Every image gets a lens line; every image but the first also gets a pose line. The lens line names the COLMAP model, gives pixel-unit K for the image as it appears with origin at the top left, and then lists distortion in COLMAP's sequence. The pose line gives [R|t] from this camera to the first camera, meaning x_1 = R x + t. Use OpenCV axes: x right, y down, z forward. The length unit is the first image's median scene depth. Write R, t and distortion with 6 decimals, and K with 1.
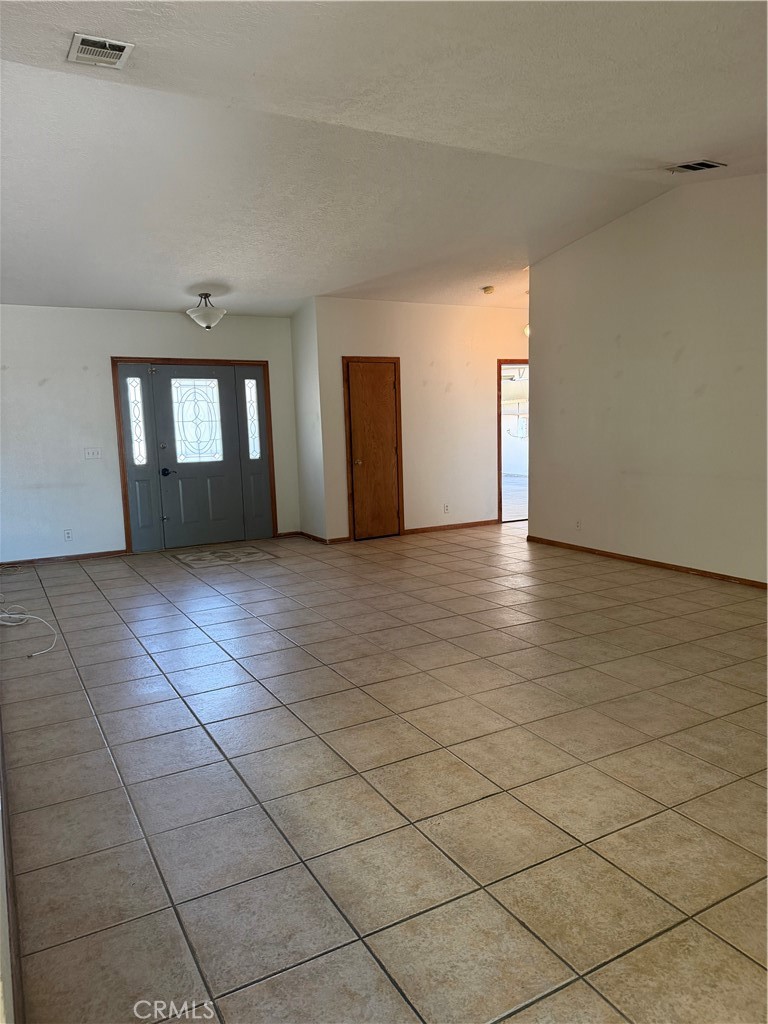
lens RADIAL K [[721.8, 0, 384.0], [0, 721.8, 512.0], [0, 0, 1]] dist [-0.000179, -0.004208]
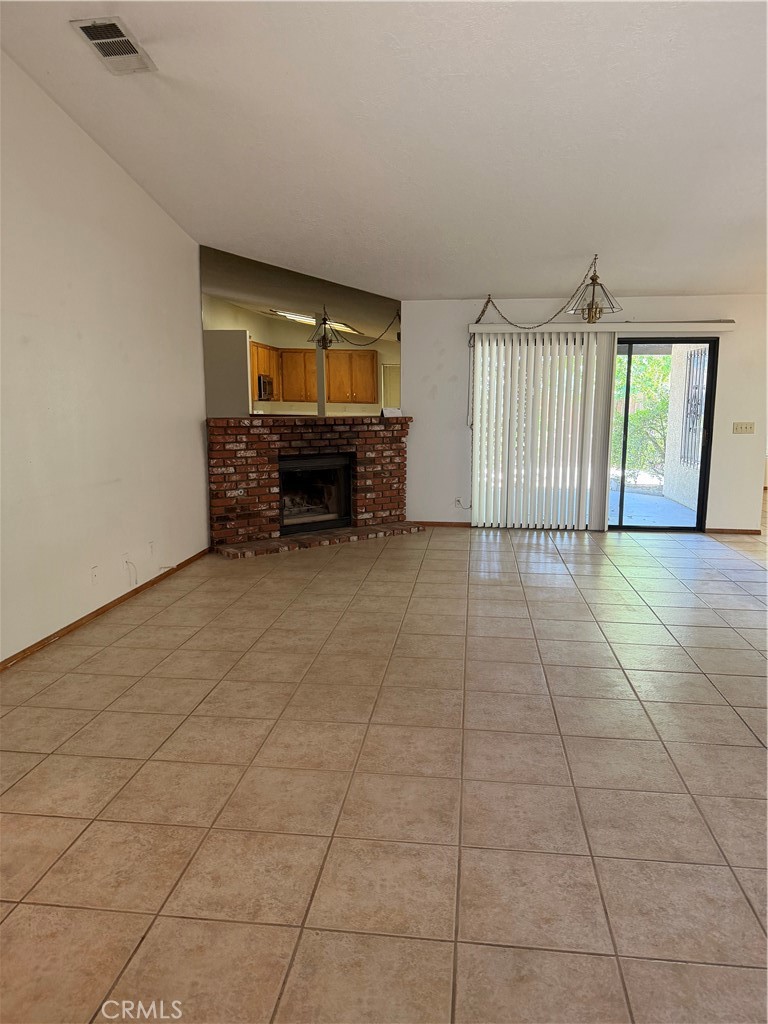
lens RADIAL K [[721.8, 0, 384.0], [0, 721.8, 512.0], [0, 0, 1]] dist [-0.000179, -0.004208]
pose [[-0.804438, -0.055595, 0.591430, -0.220678], [0.109353, 0.964737, 0.239424, -0.184230], [-0.583885, 0.257276, -0.769992, 1.497206]]
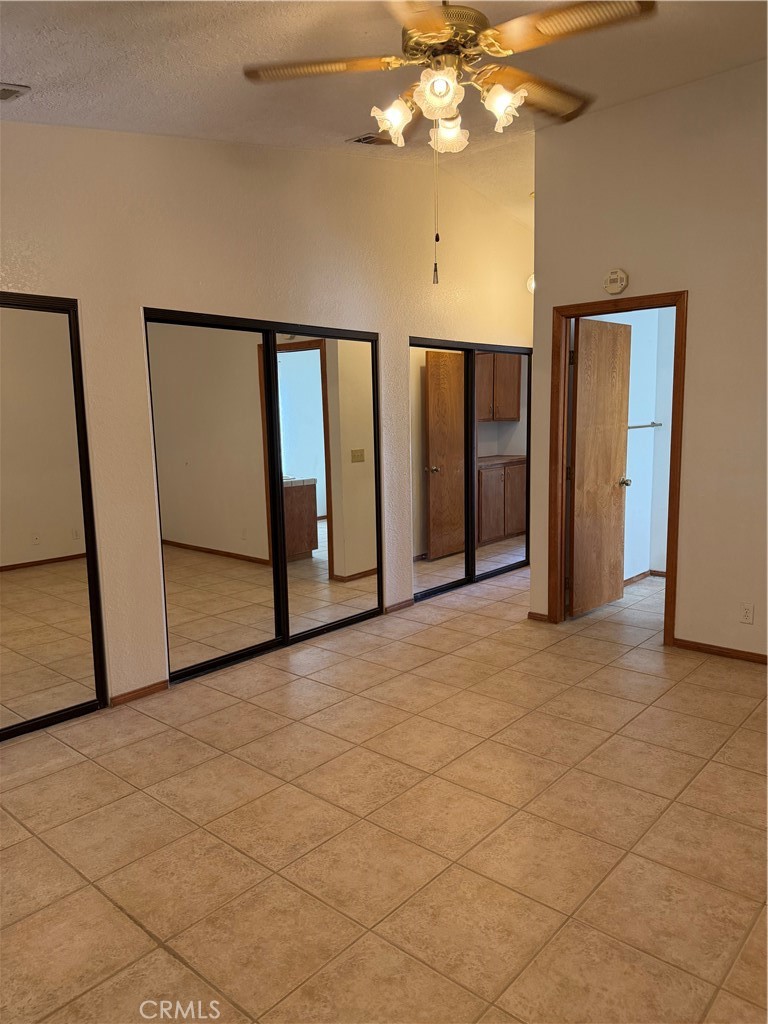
lens RADIAL K [[721.8, 0, 384.0], [0, 721.8, 512.0], [0, 0, 1]] dist [-0.000179, -0.004208]
pose [[-0.329863, -0.075112, 0.941036, -0.259946], [0.168145, 0.976215, 0.136860, -0.170160], [-0.928934, 0.203376, -0.309387, 1.393289]]
